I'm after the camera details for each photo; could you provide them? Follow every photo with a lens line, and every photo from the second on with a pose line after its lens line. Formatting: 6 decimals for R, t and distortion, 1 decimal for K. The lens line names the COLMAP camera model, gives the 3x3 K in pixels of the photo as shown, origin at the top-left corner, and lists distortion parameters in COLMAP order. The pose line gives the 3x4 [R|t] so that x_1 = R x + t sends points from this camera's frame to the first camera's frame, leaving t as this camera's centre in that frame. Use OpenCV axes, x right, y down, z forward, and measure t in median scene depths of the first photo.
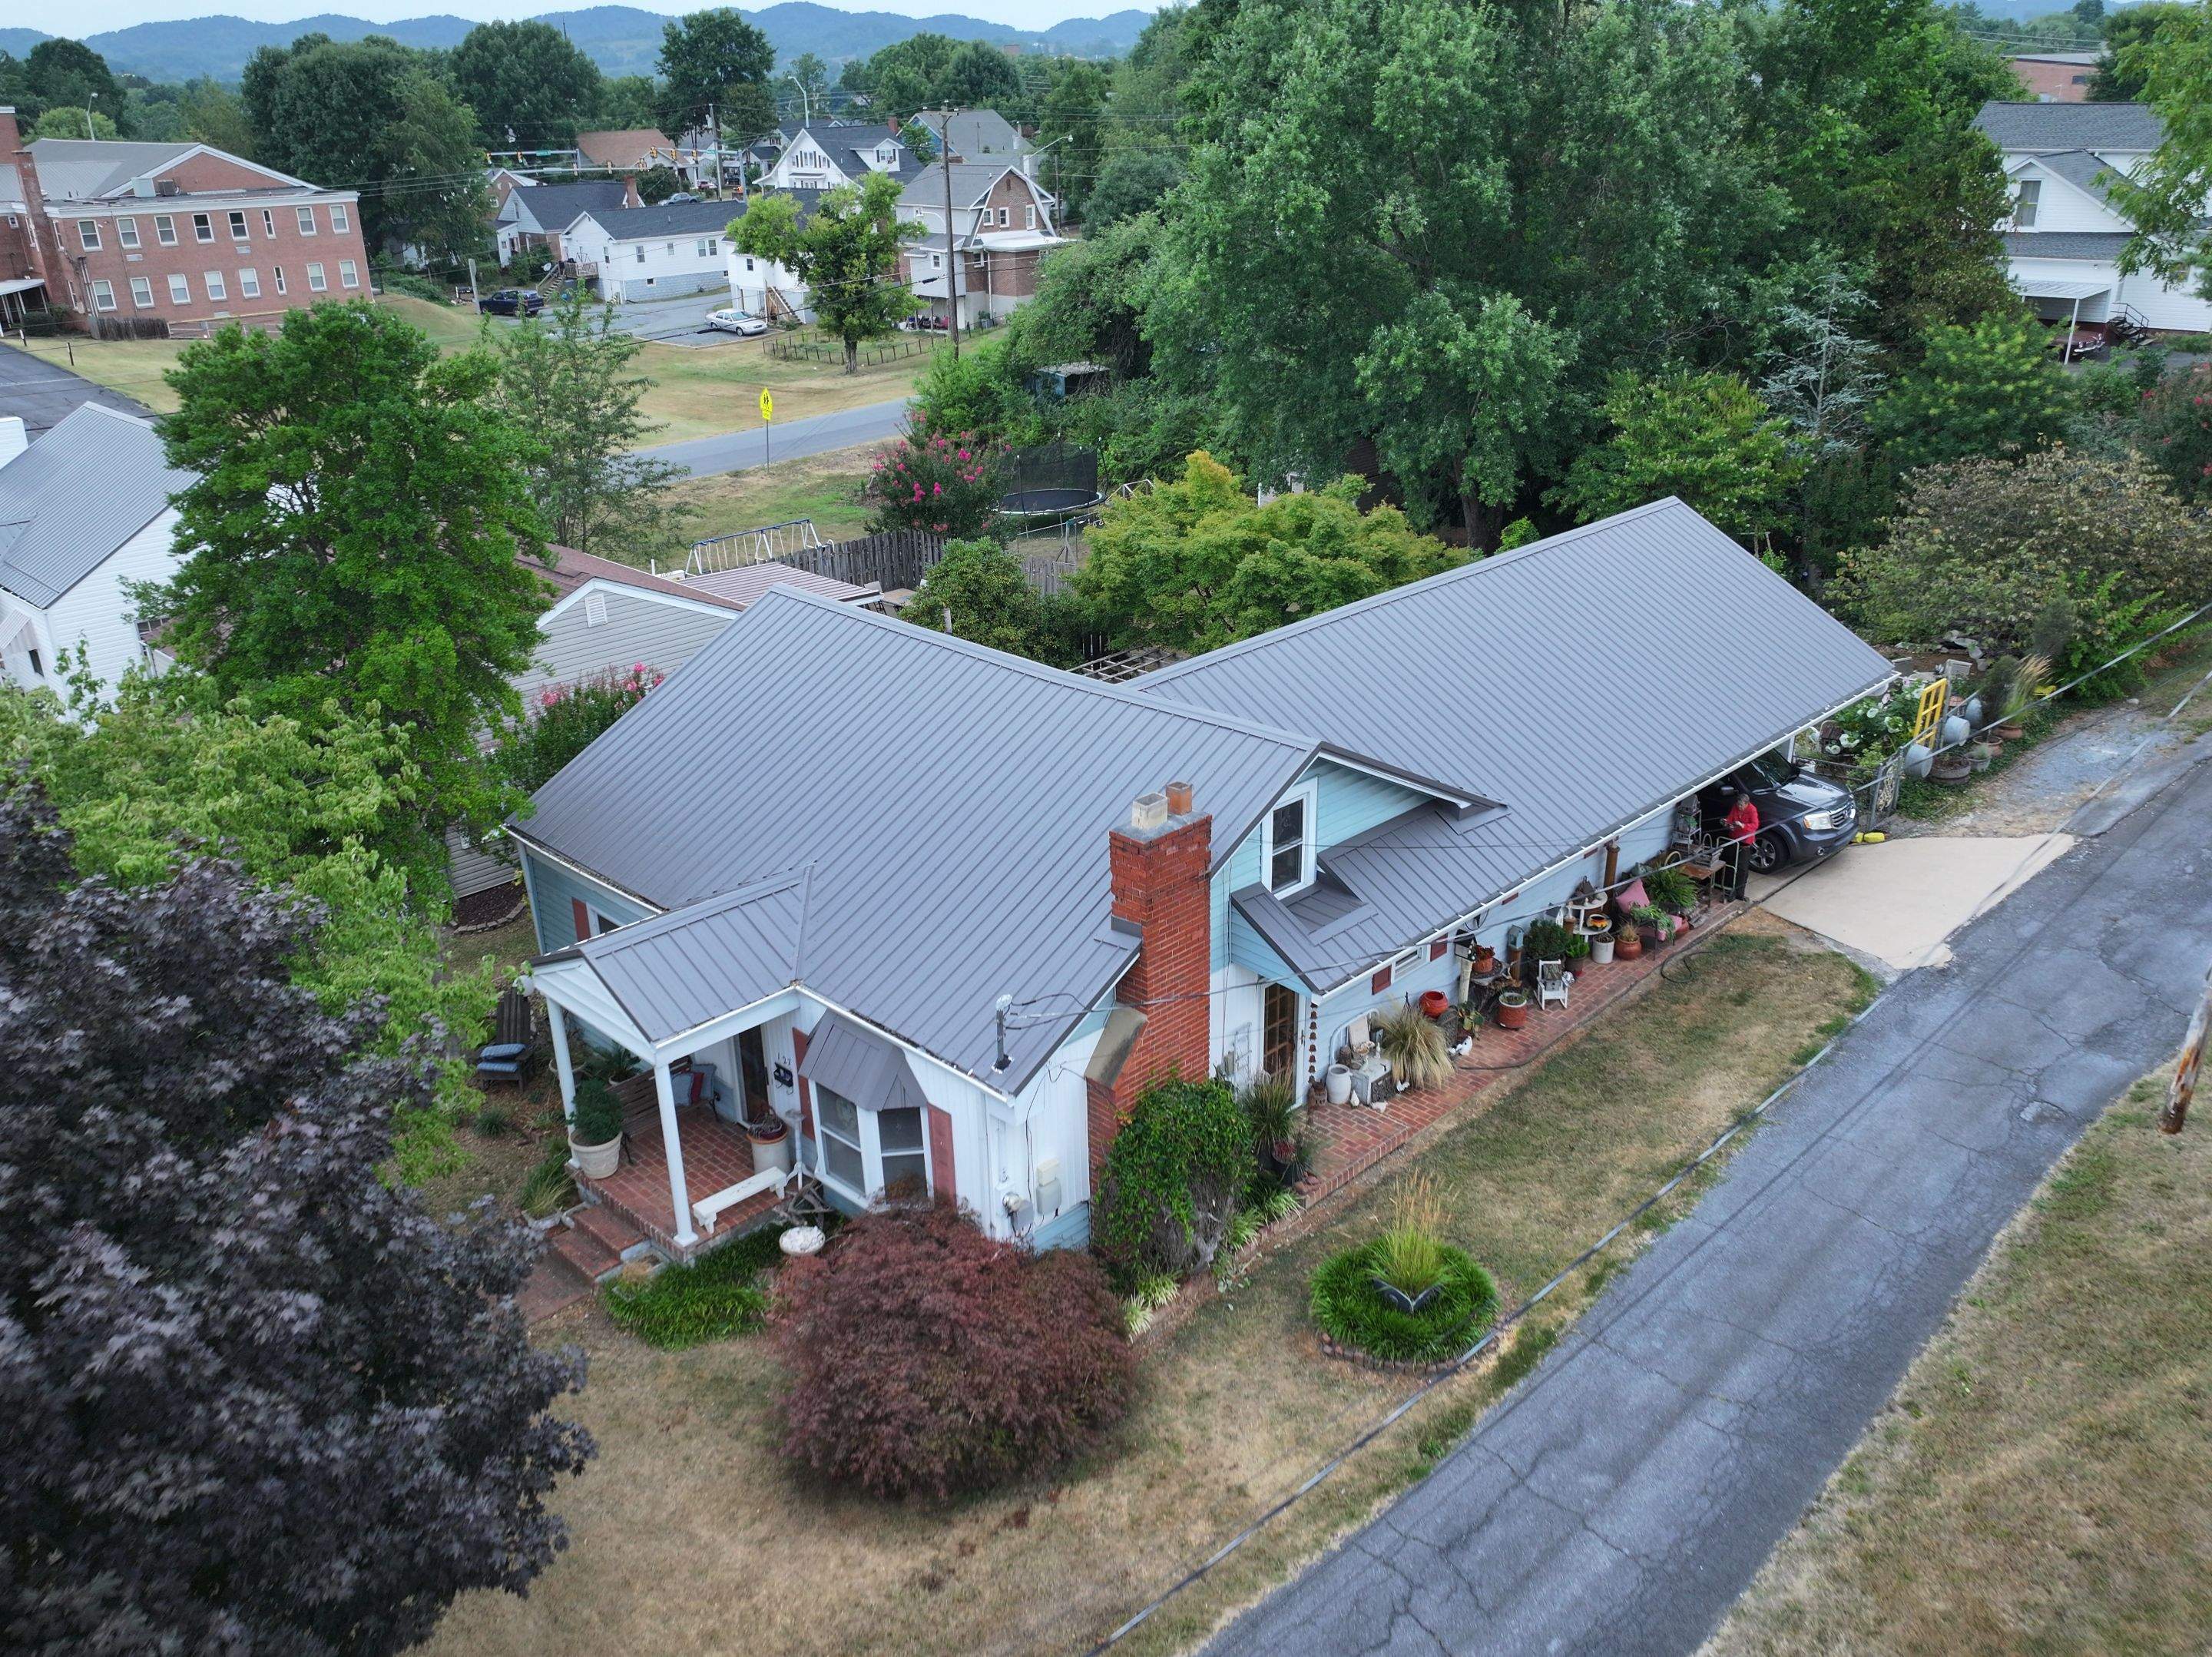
lens RADIAL K [[1789.4, 0, 1113.5], [0, 1789.4, 824.1], [0, 0, 1]] dist [-0.002953, 0.017144]
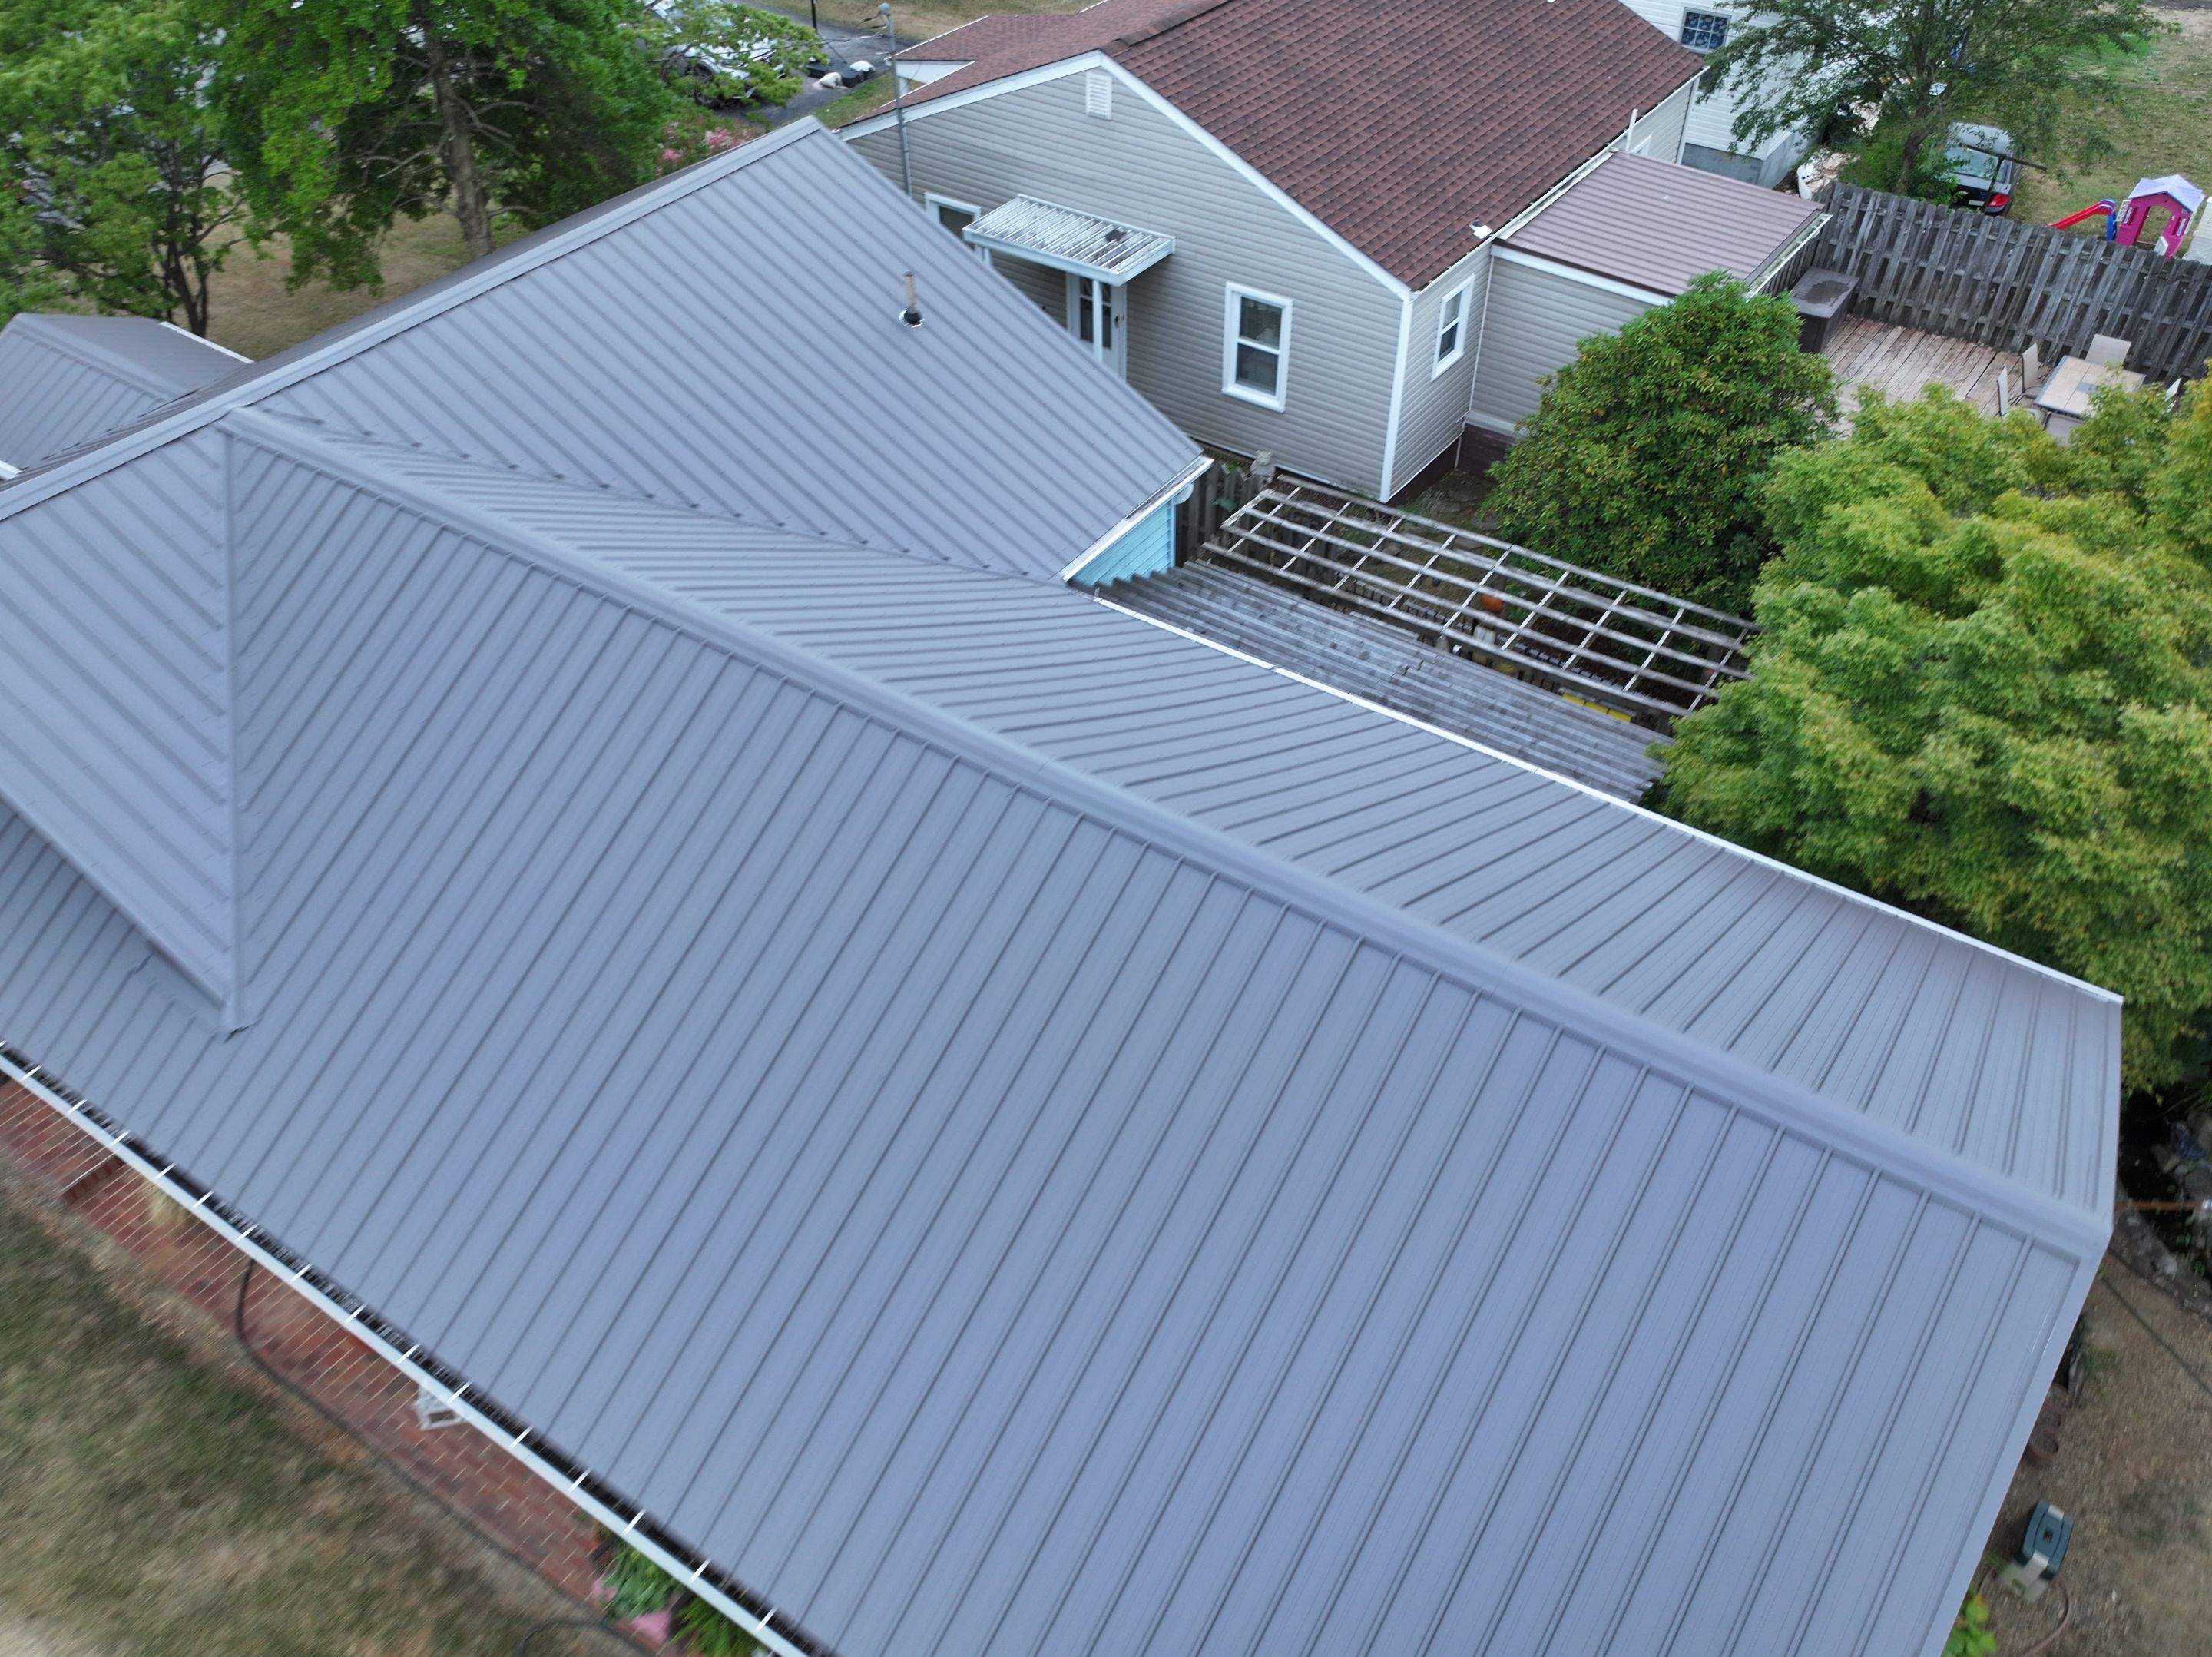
lens RADIAL K [[1789.4, 0, 1102.6], [0, 1789.4, 832.5], [0, 0, 1]] dist [-0.002953, 0.017144]
pose [[0.177482, 0.672858, -0.718166, 0.526553], [-0.377668, 0.720444, 0.581659, -0.390079], [0.908772, 0.167994, 0.381983, 0.908517]]
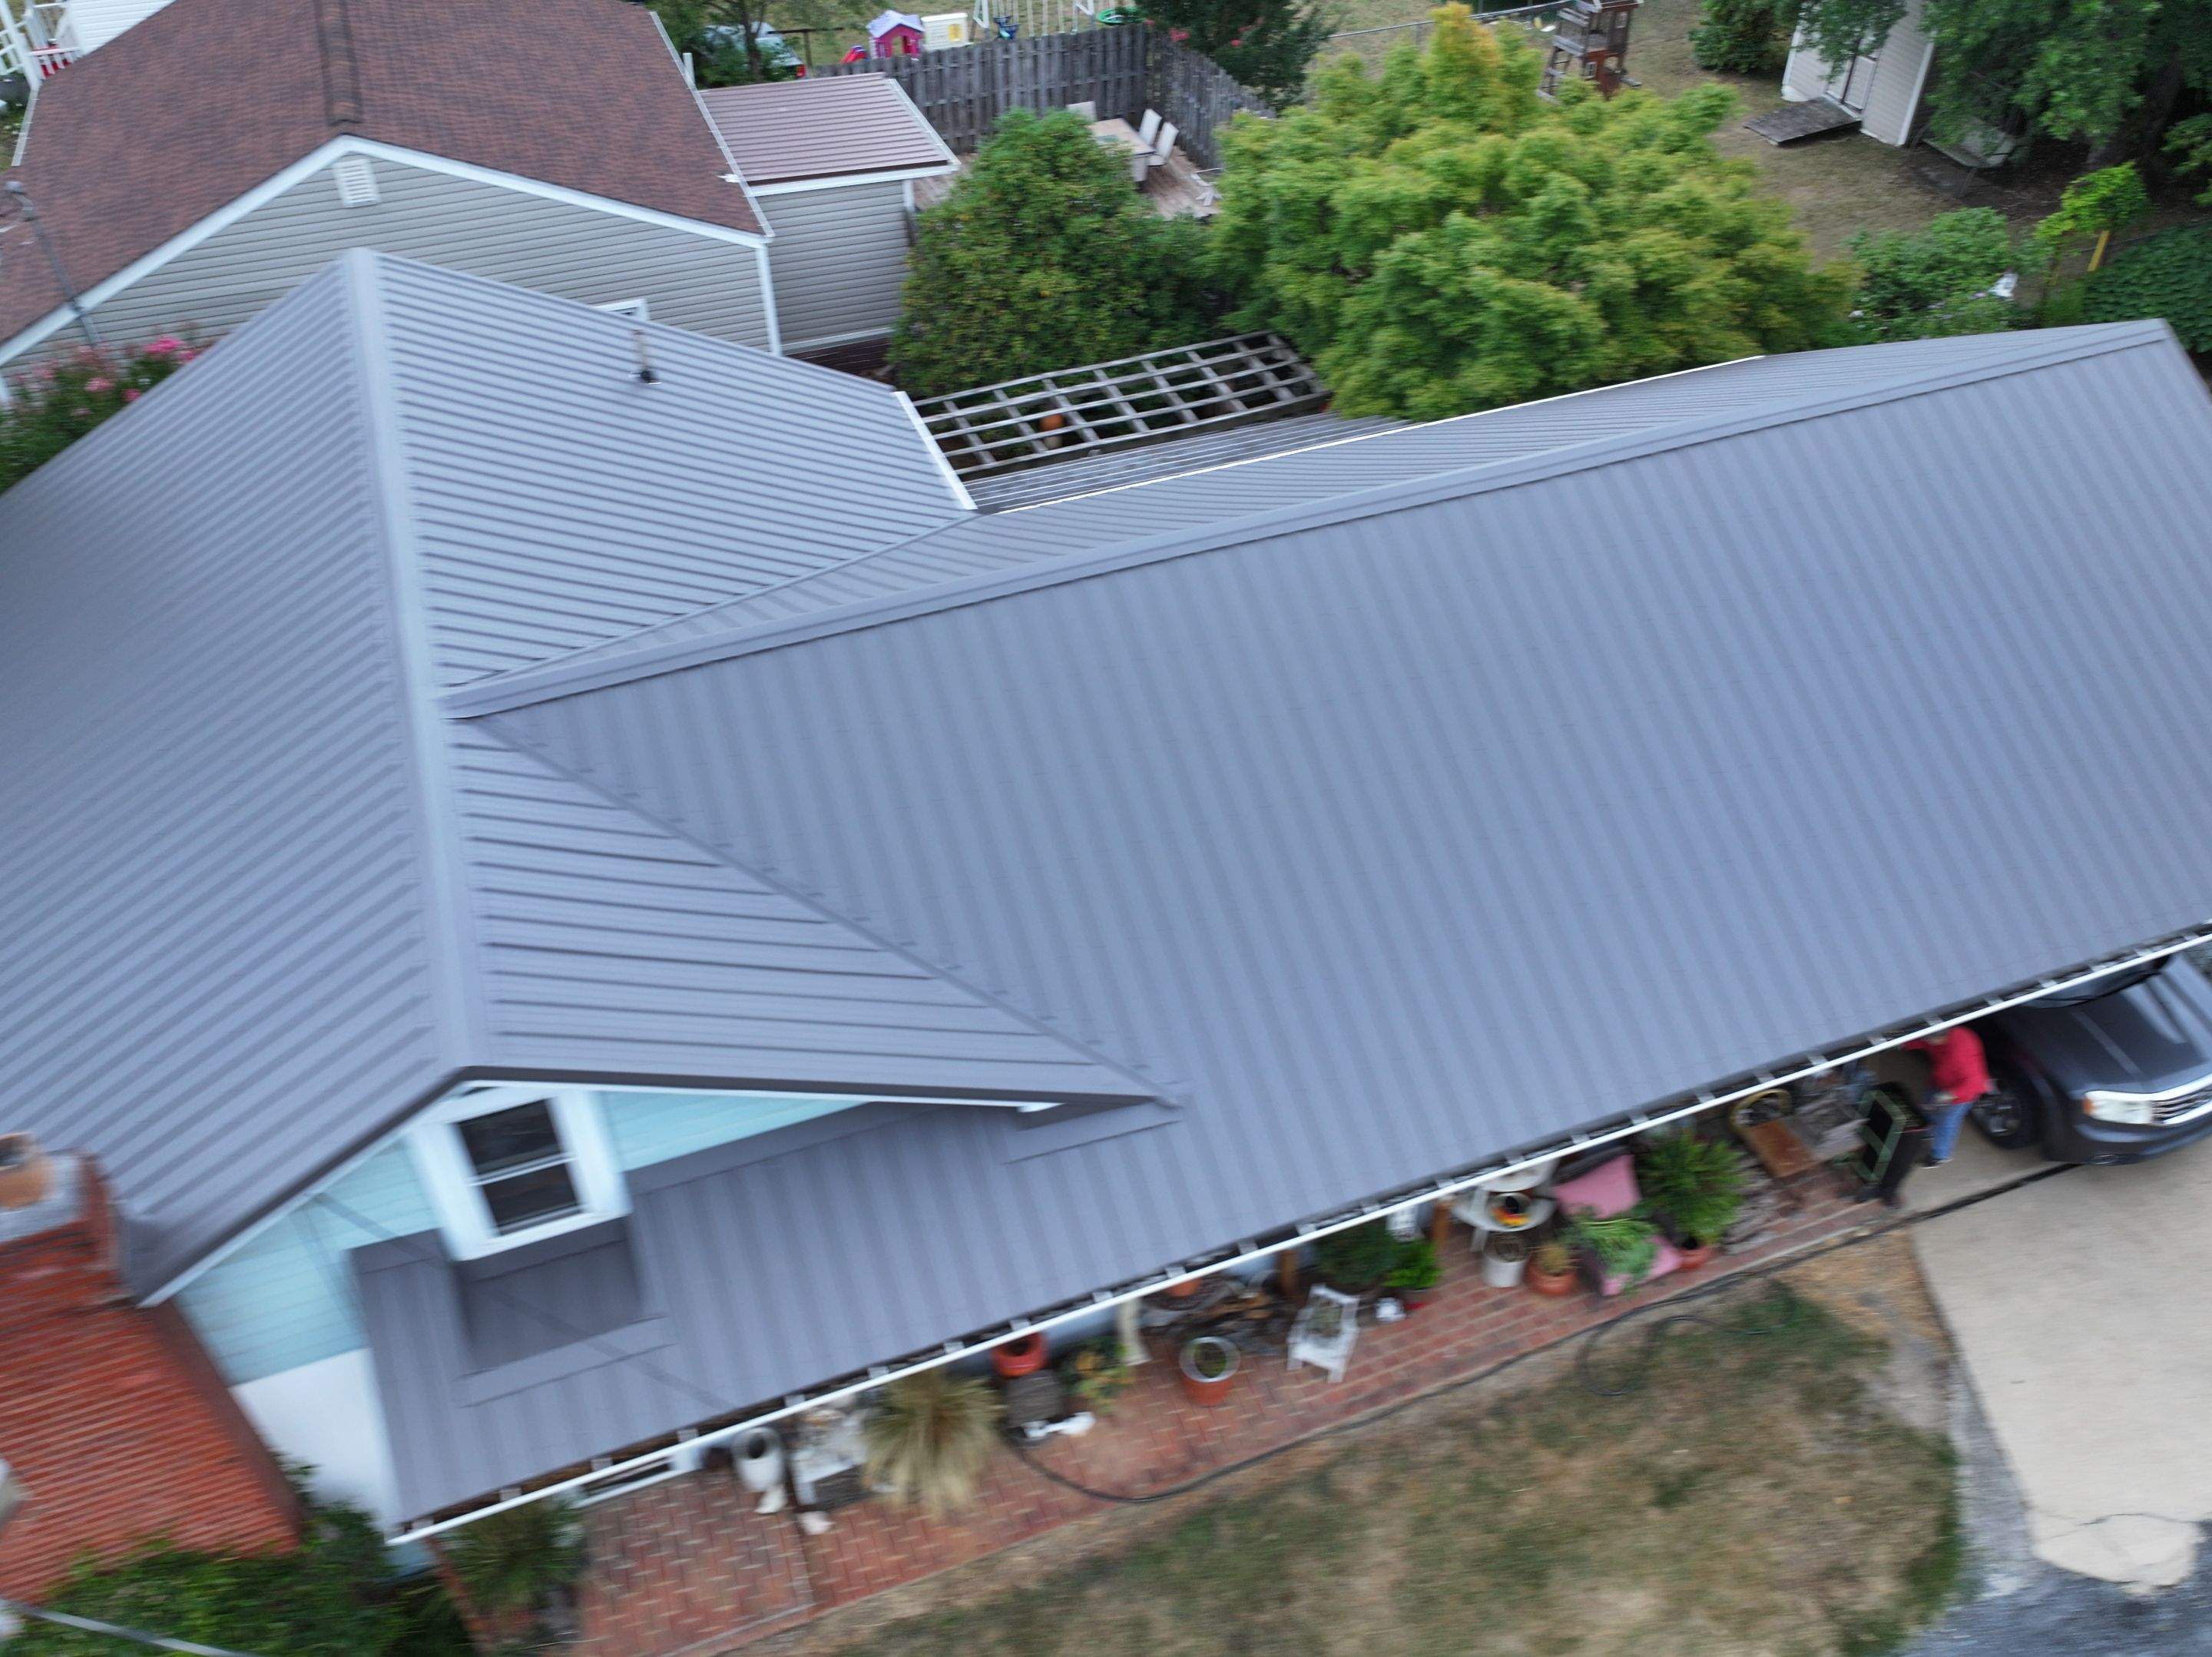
lens RADIAL K [[1789.4, 0, 1108.2], [0, 1789.4, 831.2], [0, 0, 1]] dist [-0.002953, 0.017144]
pose [[0.907131, 0.288206, -0.306678, 0.294965], [-0.167259, 0.915583, 0.365694, -0.224735], [0.386184, -0.280438, 0.878758, 0.522301]]
